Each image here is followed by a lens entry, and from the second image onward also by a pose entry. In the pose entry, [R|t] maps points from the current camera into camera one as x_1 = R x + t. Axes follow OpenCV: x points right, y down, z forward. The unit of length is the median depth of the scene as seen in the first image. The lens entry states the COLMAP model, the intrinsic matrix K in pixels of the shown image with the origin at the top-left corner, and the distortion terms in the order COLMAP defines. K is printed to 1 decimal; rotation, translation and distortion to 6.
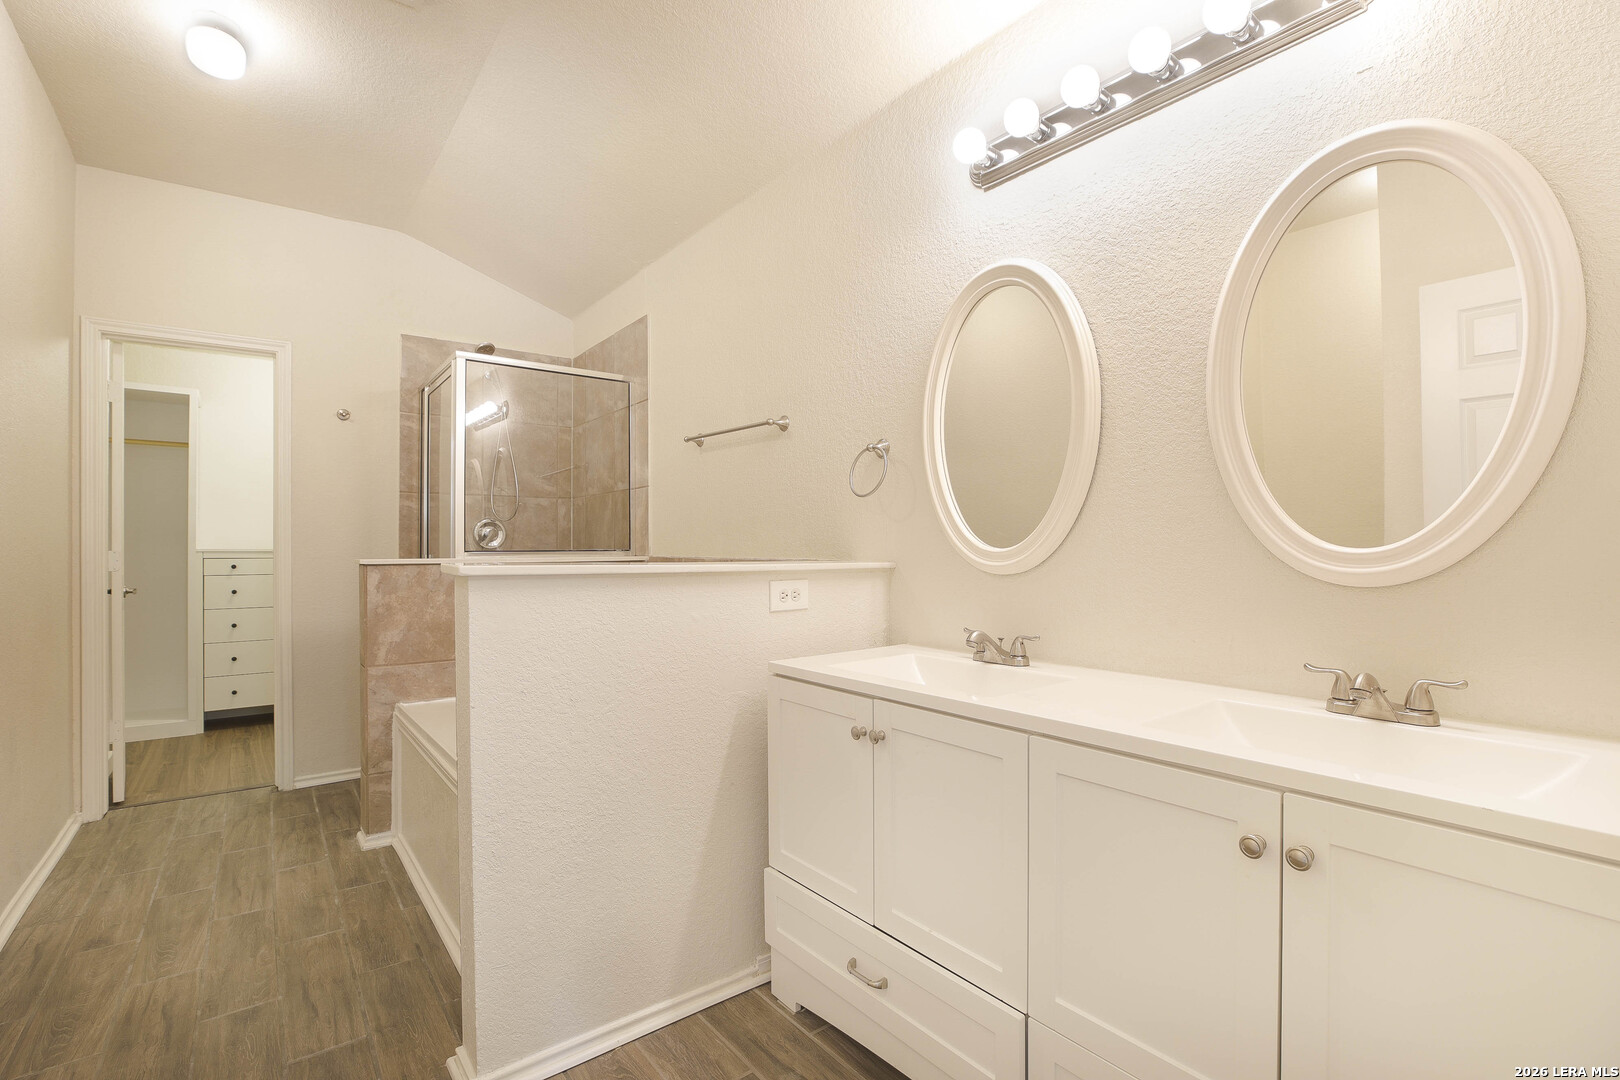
lens RADIAL K [[744.0, 0, 811.9], [0, 744.0, 540.0], [0, 0, 1]] dist [-0.045240, 0.014408]
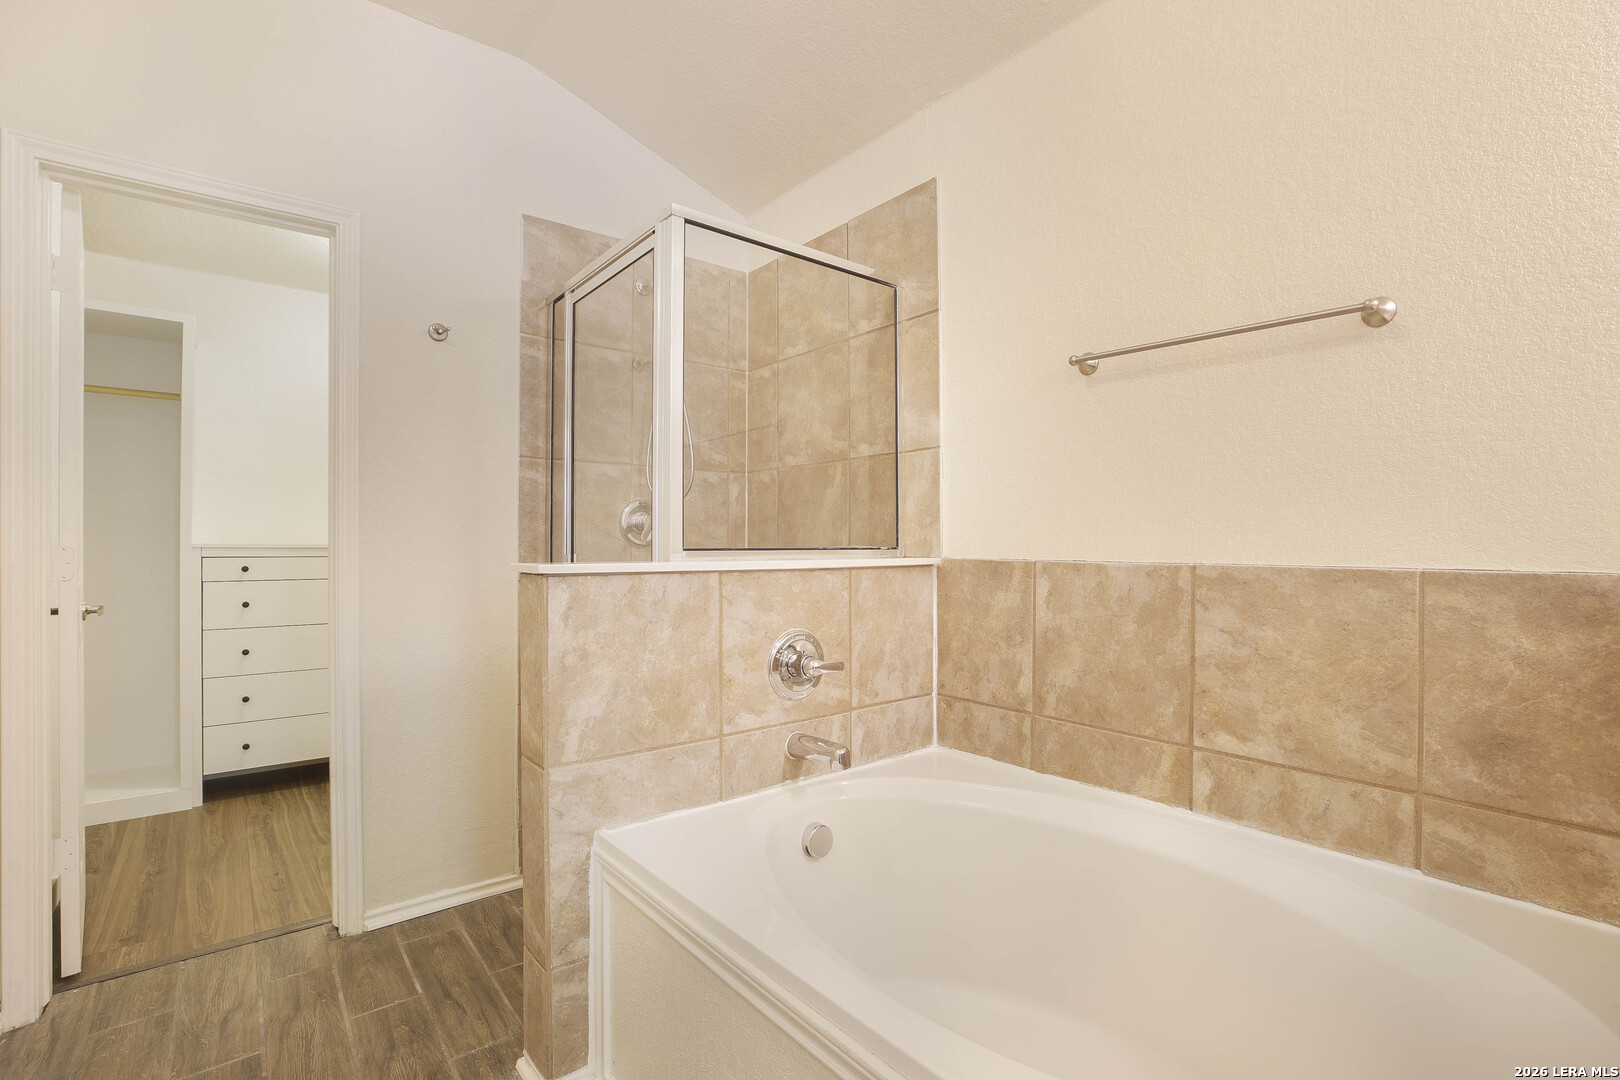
lens RADIAL K [[744.0, 0, 811.9], [0, 744.0, 540.0], [0, 0, 1]] dist [-0.045240, 0.014408]
pose [[0.999757, 0.004122, 0.021635, -0.330903], [-0.004205, 0.999984, 0.003827, 0.004551], [-0.021618, -0.003917, 0.999759, 0.358009]]
